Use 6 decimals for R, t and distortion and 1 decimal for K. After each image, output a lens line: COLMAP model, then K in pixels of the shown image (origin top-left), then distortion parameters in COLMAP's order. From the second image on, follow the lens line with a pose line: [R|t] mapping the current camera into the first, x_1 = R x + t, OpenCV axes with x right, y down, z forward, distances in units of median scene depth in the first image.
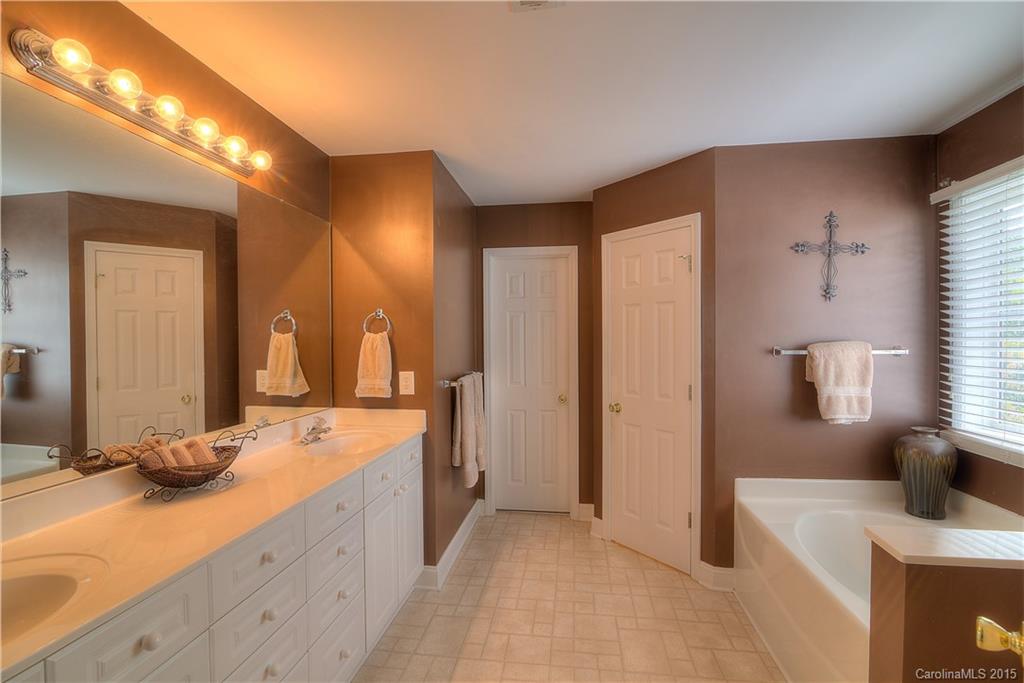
lens RADIAL K [[469.4, 0, 512.1], [0, 469.4, 340.6], [0, 0, 1]] dist [-0.019747, -0.000115]
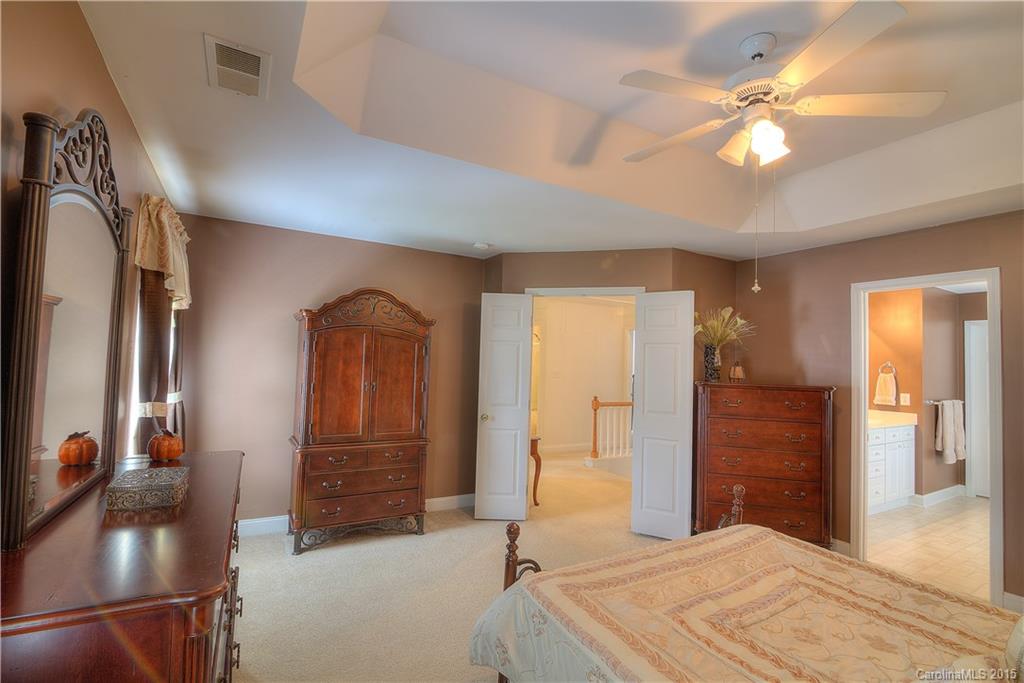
lens RADIAL K [[469.4, 0, 510.5], [0, 469.4, 350.5], [0, 0, 1]] dist [-0.019747, -0.000115]
pose [[0.622044, -0.004956, -0.782966, 0.246282], [-0.036122, 0.998734, -0.035020, 0.011683], [0.782148, 0.050066, 0.621077, -1.395175]]
